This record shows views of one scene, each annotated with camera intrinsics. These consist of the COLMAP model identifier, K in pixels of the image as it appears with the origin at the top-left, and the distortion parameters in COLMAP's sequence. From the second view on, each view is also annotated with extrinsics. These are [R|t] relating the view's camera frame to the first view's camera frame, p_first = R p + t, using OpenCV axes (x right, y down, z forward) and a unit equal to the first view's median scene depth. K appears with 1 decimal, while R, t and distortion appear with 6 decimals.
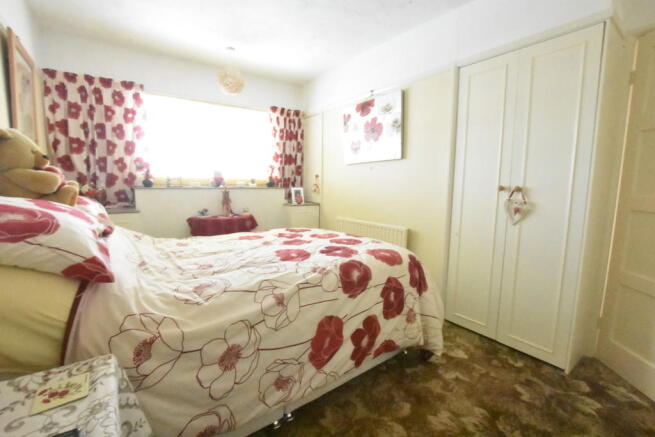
lens RADIAL K [[289.6, 0, 328.4], [0, 289.6, 219.6], [0, 0, 1]] dist [-0.025988, 0.002147]
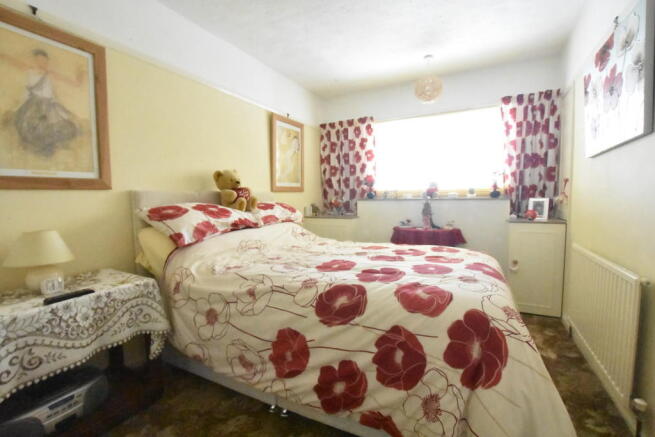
lens RADIAL K [[289.6, 0, 329.5], [0, 289.6, 221.2], [0, 0, 1]] dist [-0.025988, 0.002147]
pose [[0.437188, 0.055048, -0.897684, 0.449766], [-0.093065, 0.995536, 0.015724, -0.023933], [0.894542, 0.076668, 0.440359, 0.336134]]
